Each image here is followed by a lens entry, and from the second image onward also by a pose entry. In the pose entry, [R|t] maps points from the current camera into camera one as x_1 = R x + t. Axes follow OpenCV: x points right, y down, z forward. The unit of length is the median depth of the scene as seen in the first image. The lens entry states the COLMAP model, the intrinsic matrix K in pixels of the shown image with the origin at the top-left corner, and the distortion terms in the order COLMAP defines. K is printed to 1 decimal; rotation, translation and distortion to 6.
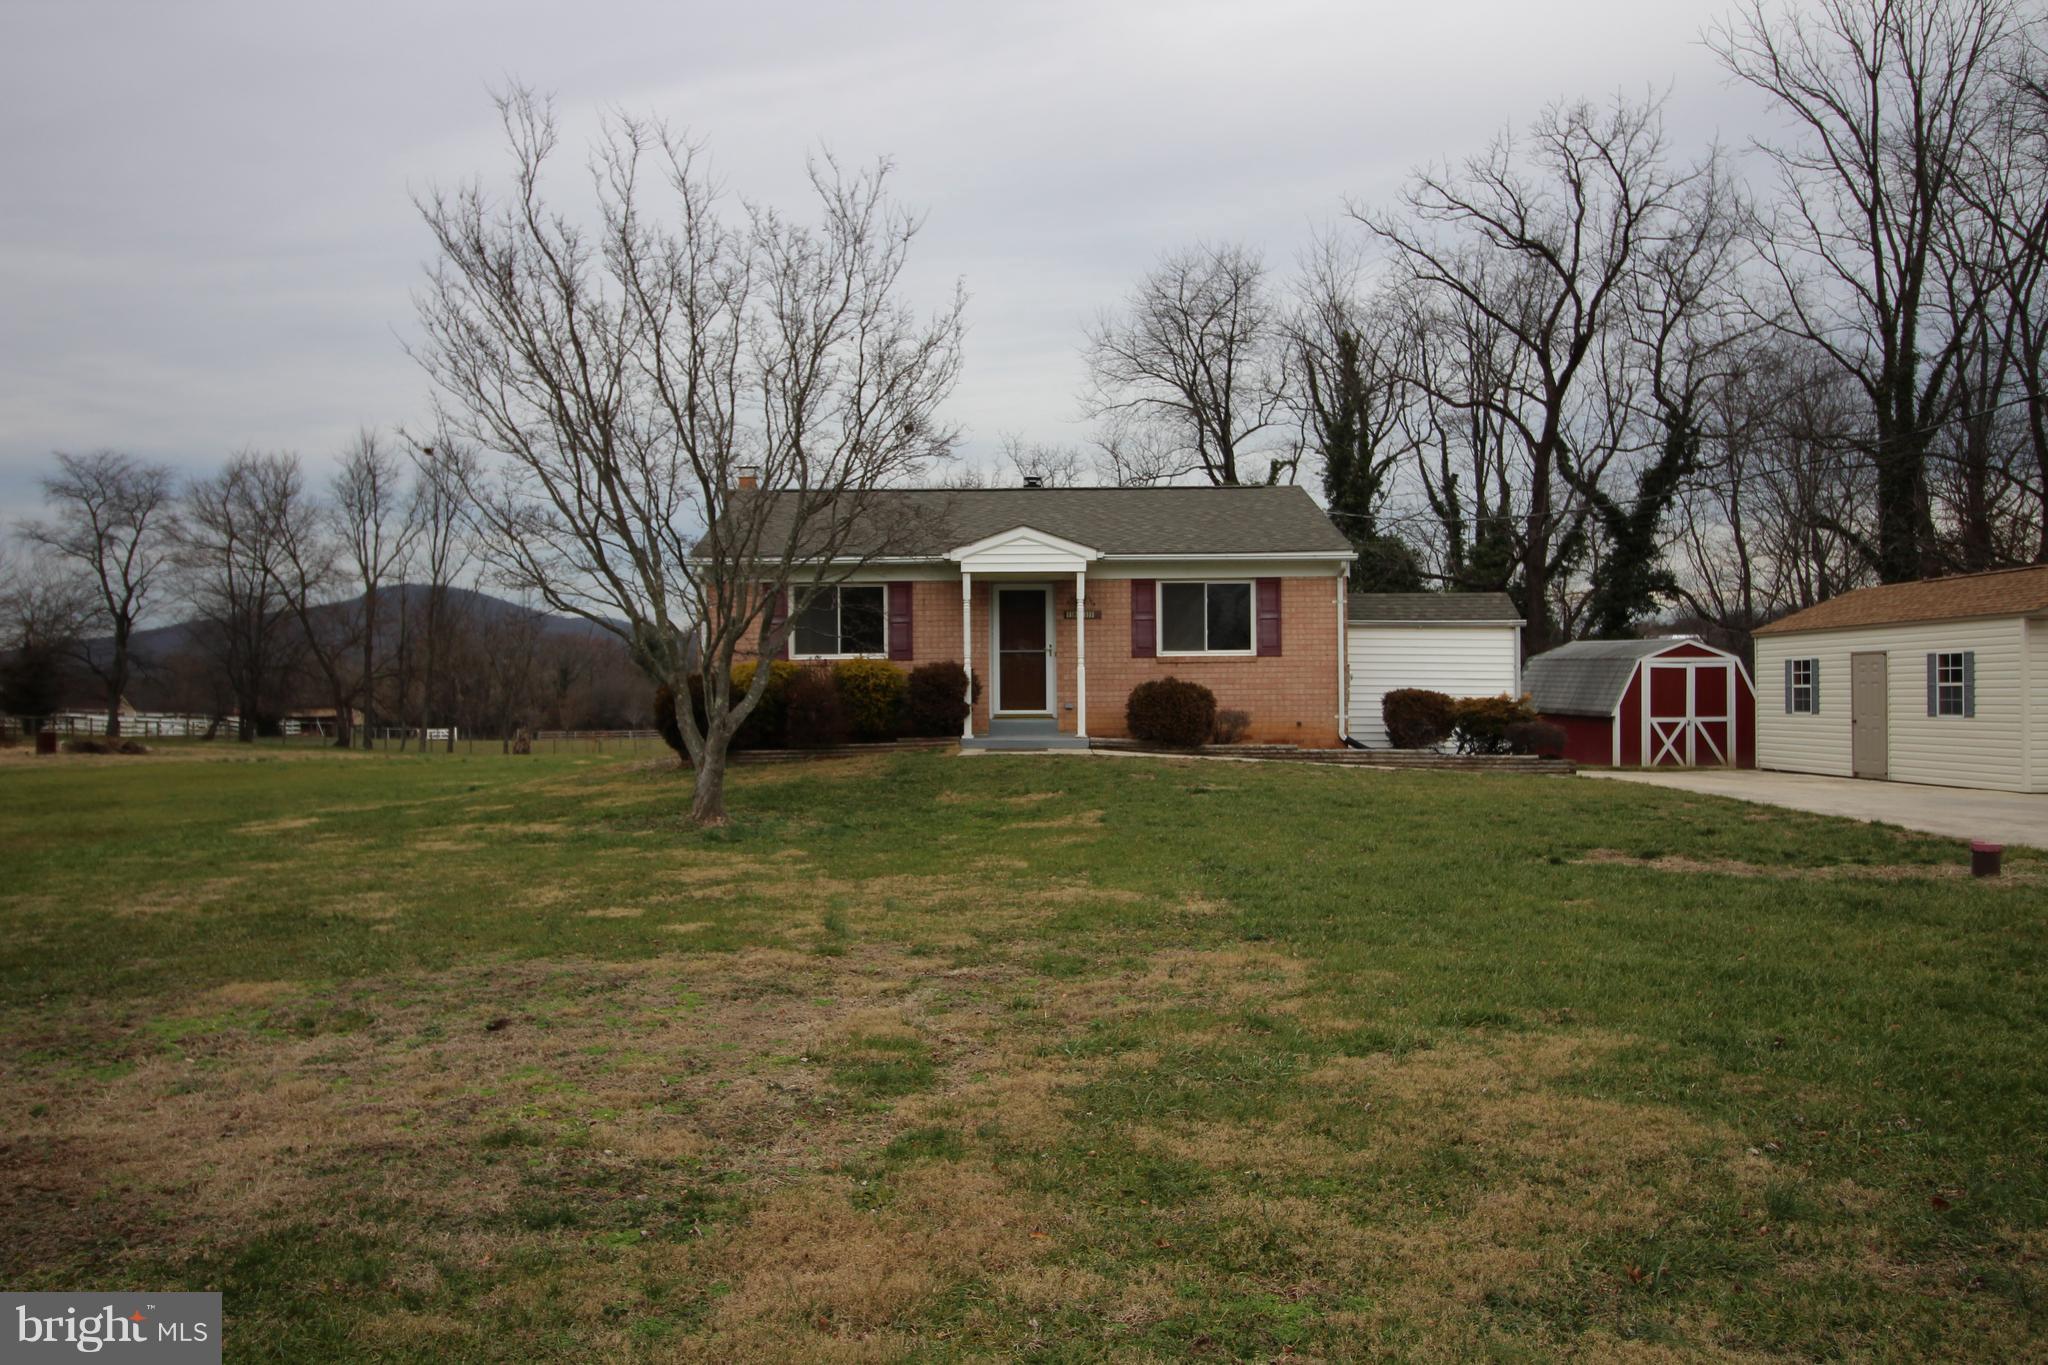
lens RADIAL K [[1593.8, 0, 1013.1], [0, 1593.8, 660.9], [0, 0, 1]] dist [0.011863, -0.000594]
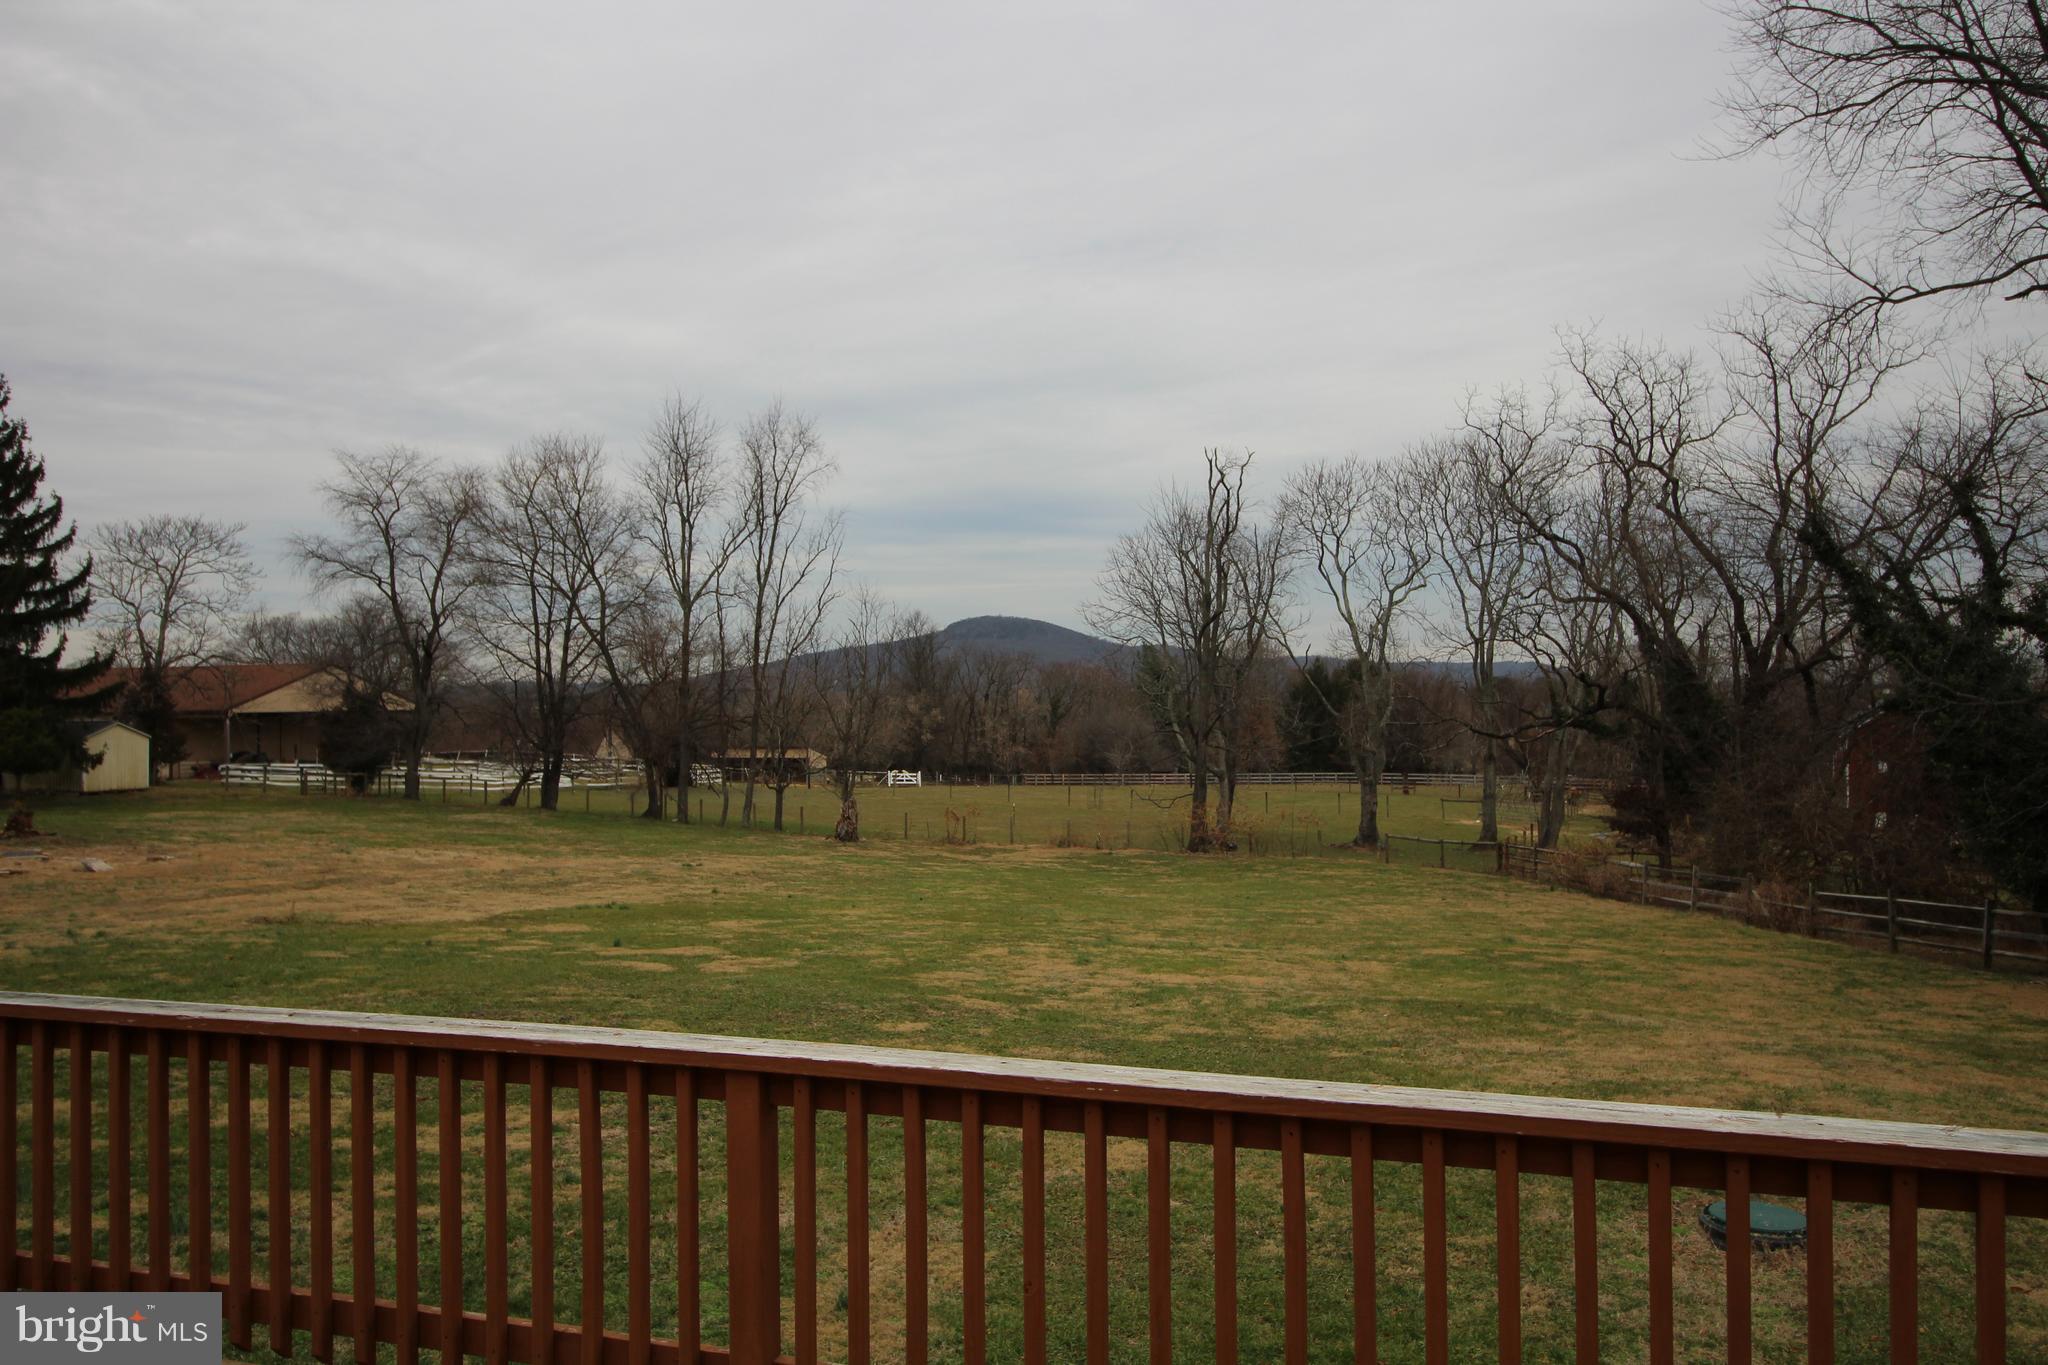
lens RADIAL K [[1593.8, 0, 1022.6], [0, 1593.8, 682.8], [0, 0, 1]] dist [0.011863, -0.000594]
pose [[0.942456, -0.006918, -0.334258, 0.014944], [0.005827, 0.999974, -0.004264, -0.019968], [0.334279, 0.002070, 0.942472, 1.046005]]
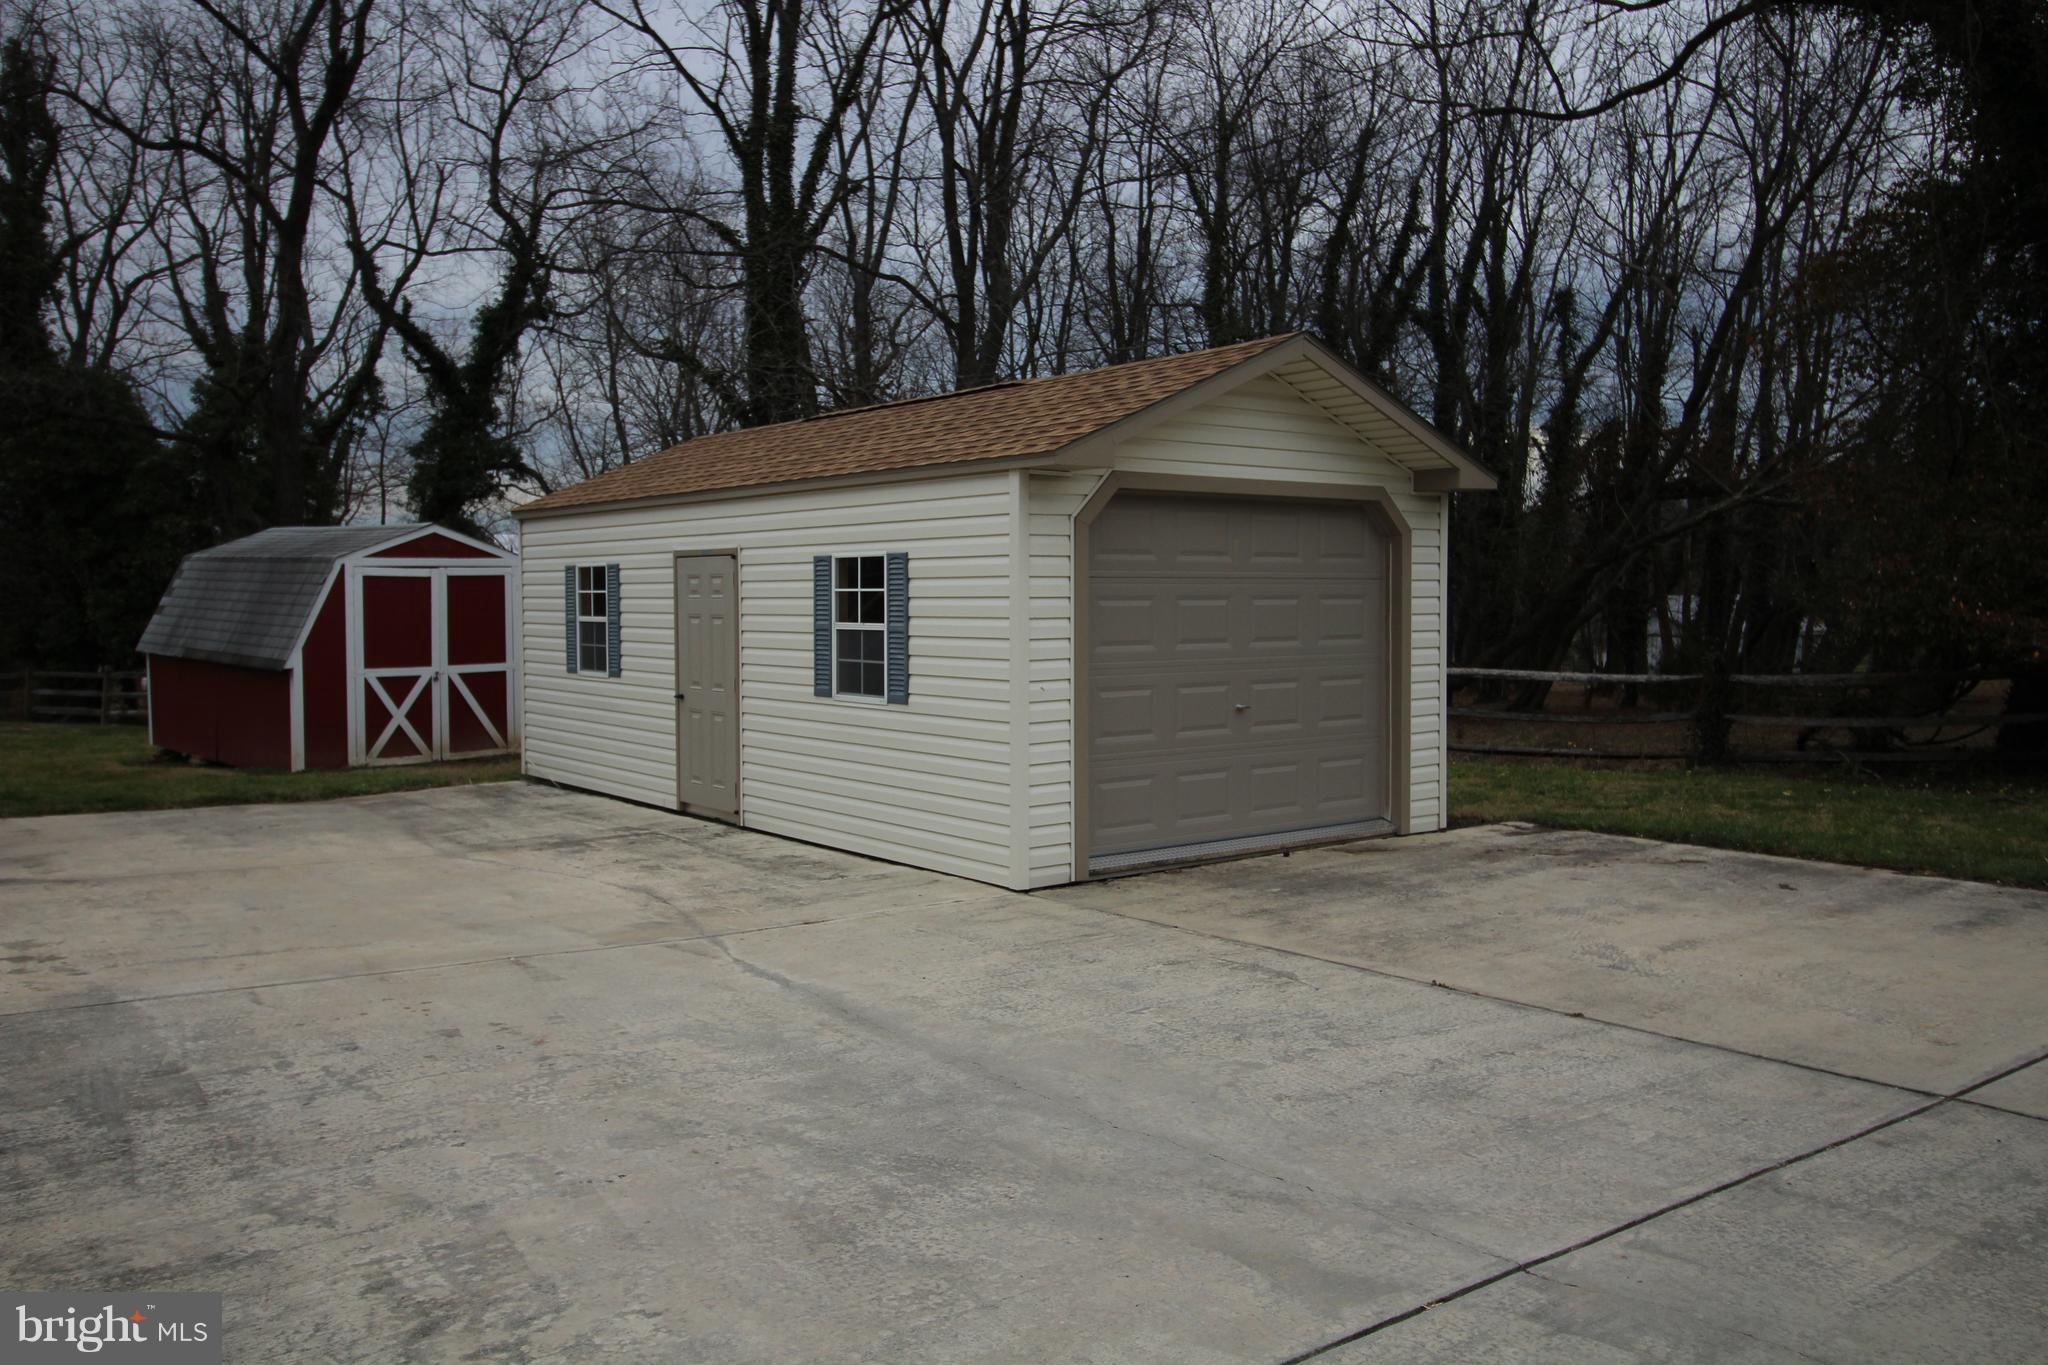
lens RADIAL K [[1593.8, 0, 1020.7], [0, 1593.8, 675.3], [0, 0, 1]] dist [0.011863, -0.000594]
pose [[0.794918, -0.033107, 0.605813, 0.248650], [-0.011271, 0.997532, 0.069303, -0.002165], [-0.606613, -0.061918, 0.792583, 0.438042]]
